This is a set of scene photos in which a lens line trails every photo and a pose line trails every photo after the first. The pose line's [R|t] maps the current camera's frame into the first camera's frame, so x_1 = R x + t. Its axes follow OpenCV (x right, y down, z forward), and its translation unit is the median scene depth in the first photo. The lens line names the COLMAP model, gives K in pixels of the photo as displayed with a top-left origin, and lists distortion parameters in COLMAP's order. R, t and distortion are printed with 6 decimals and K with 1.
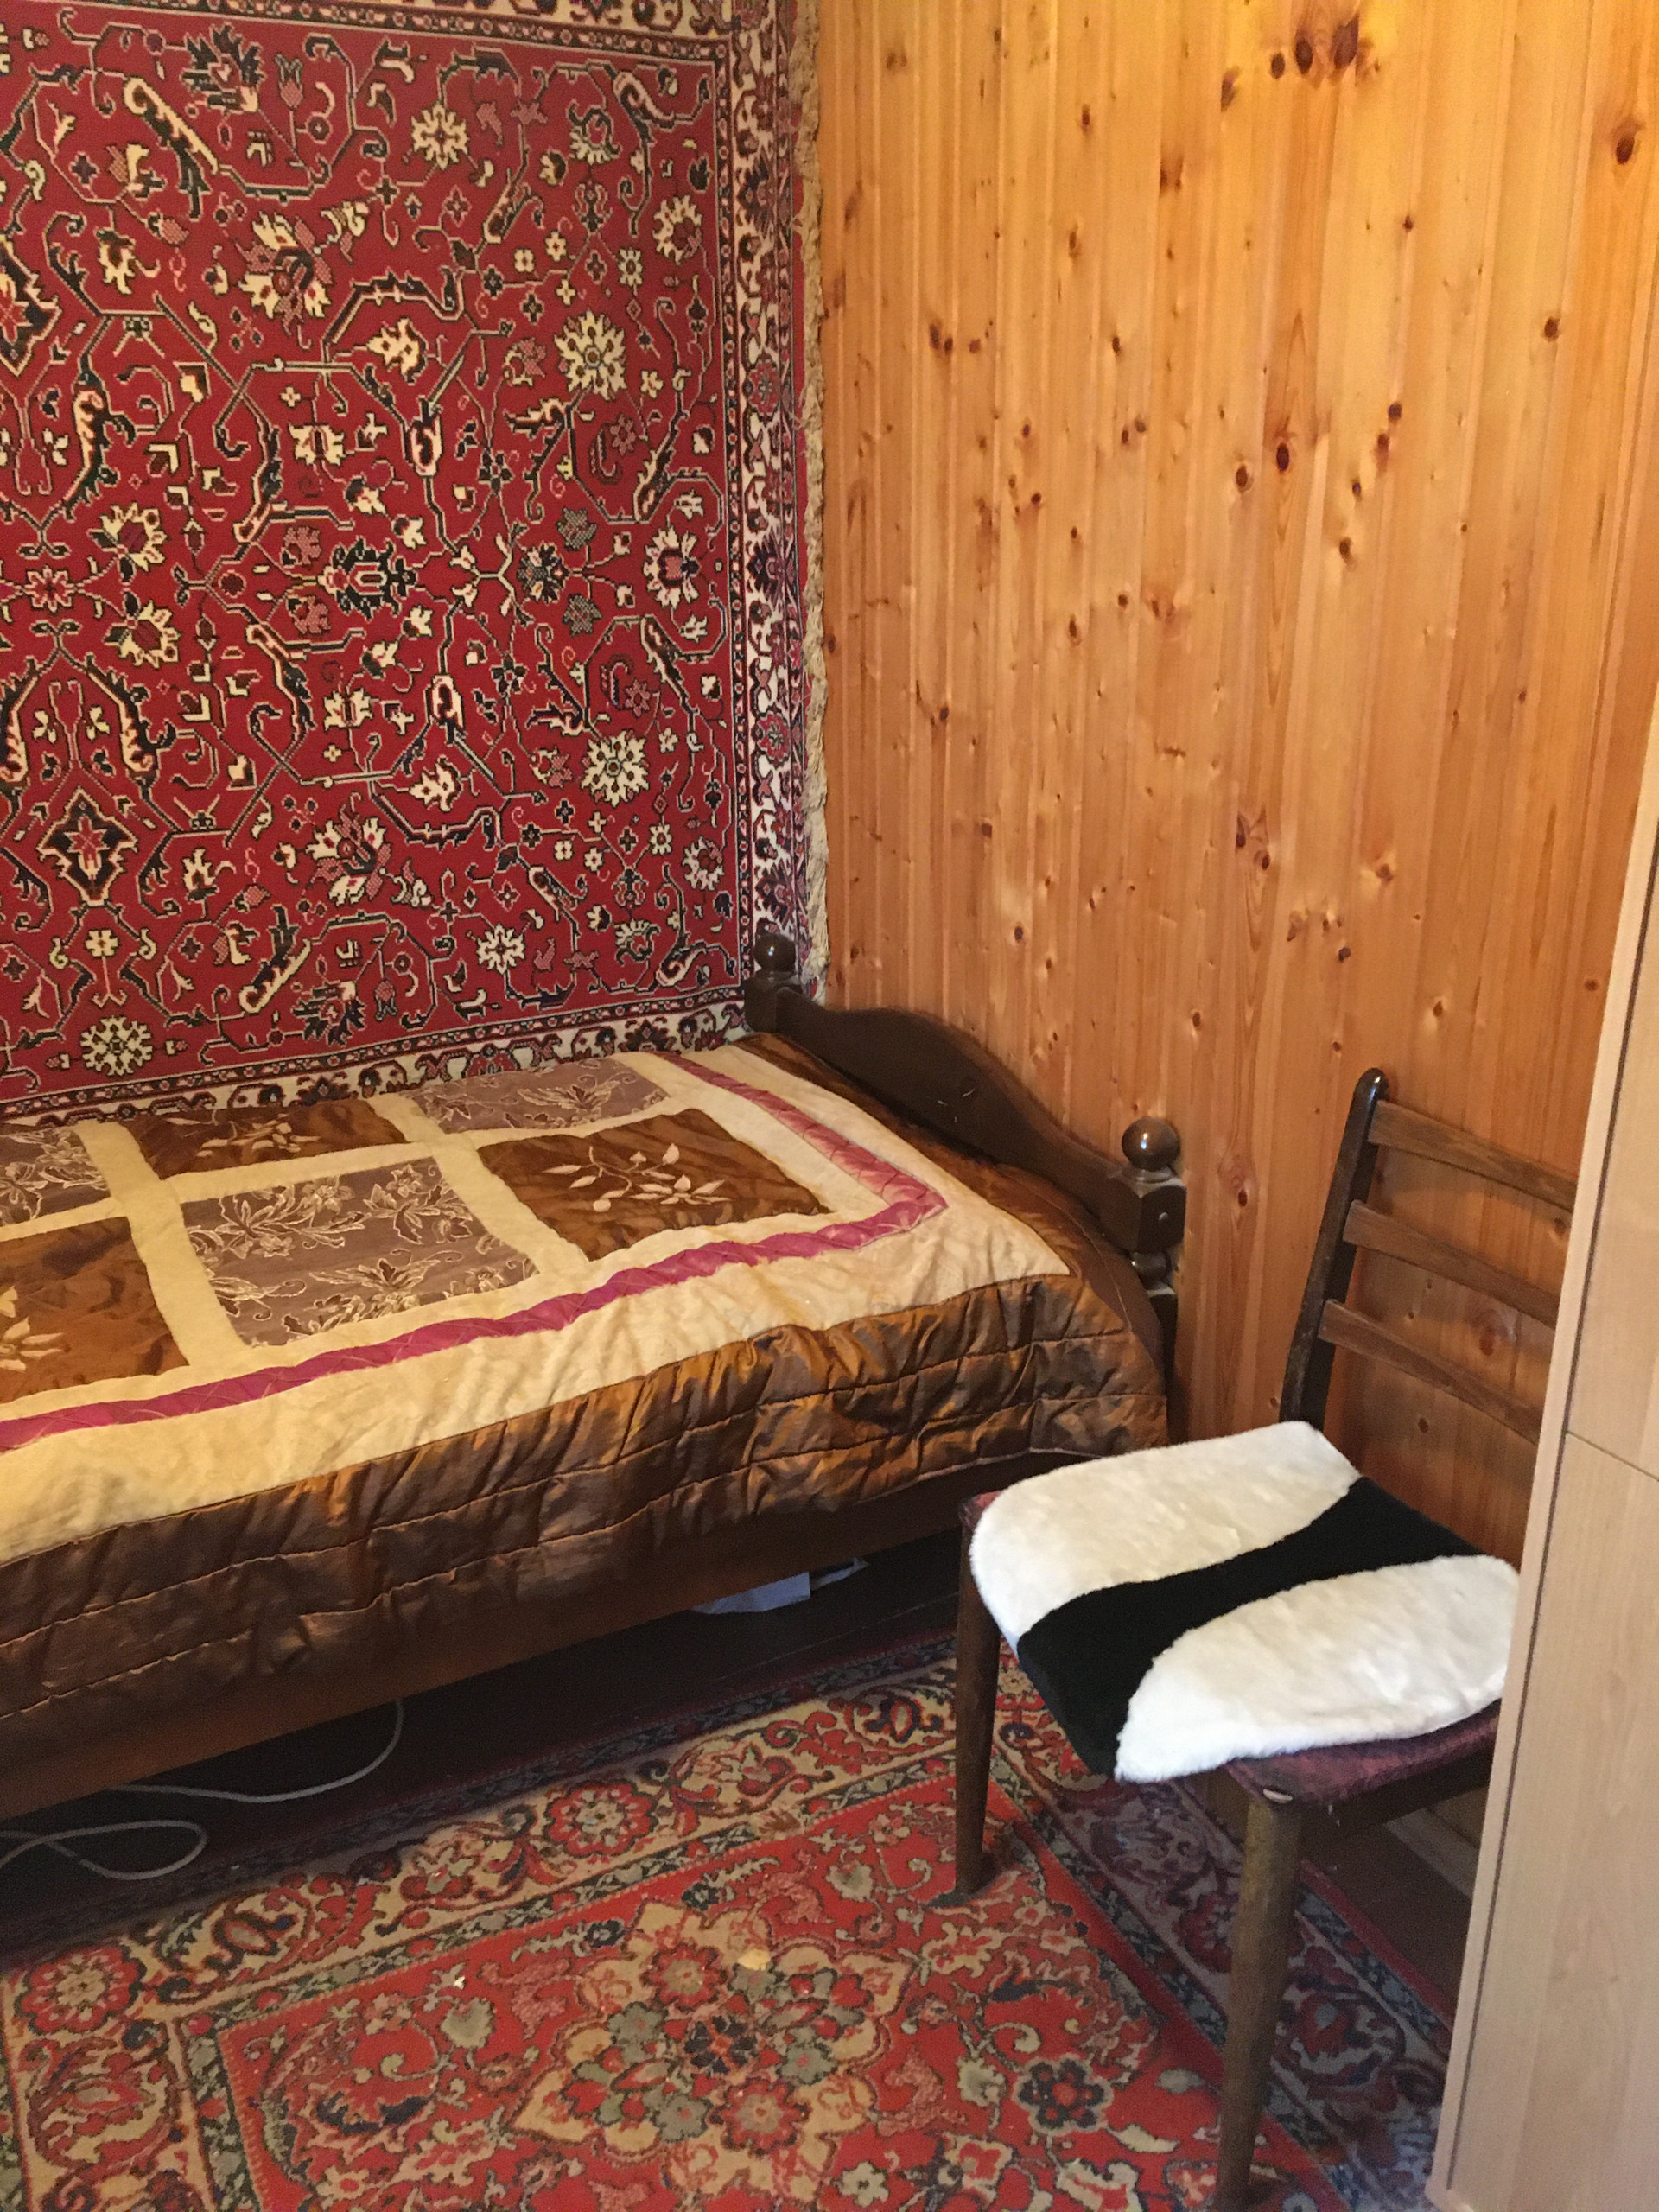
lens RADIAL K [[1870.1, 0, 829.5], [0, 1870.1, 1106.0], [0, 0, 1]] dist [0.148055, -0.215784]
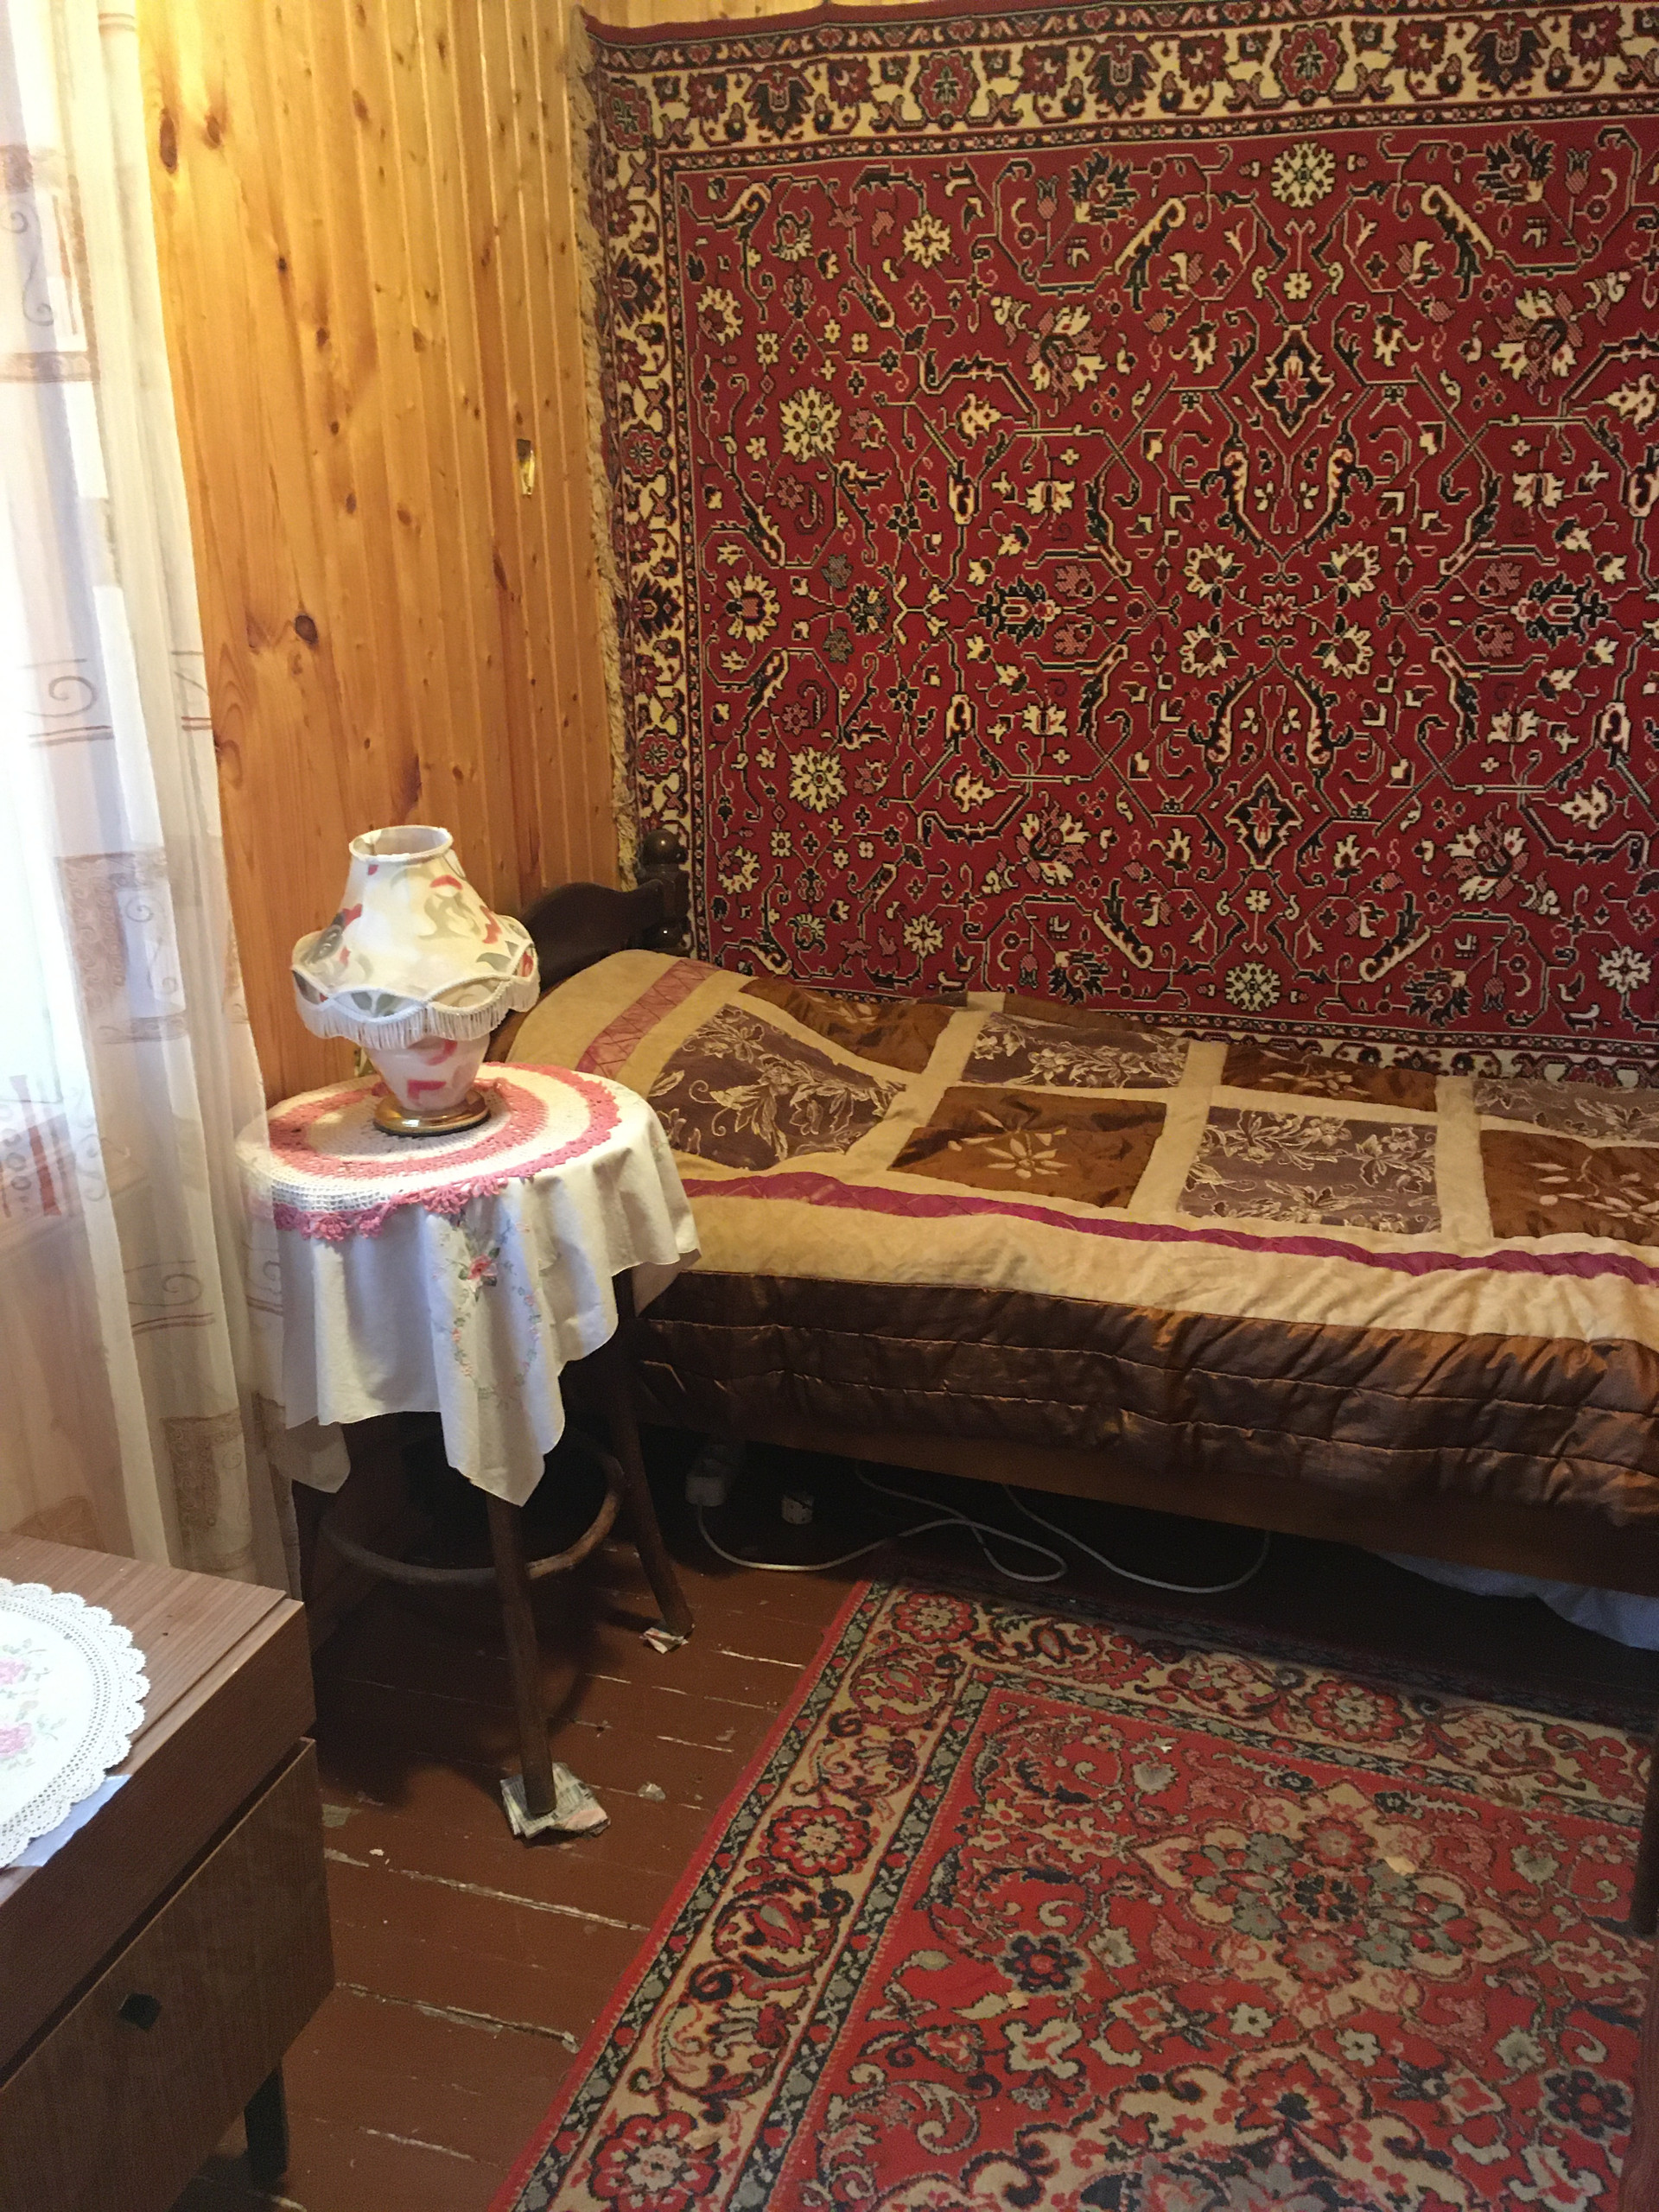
lens RADIAL K [[1870.1, 0, 829.5], [0, 1870.1, 1106.0], [0, 0, 1]] dist [0.148055, -0.215784]
pose [[0.691082, 0.226661, -0.686317, 0.299580], [-0.240985, 0.967481, 0.076859, 0.015753], [0.681419, 0.112276, 0.723230, -0.050443]]
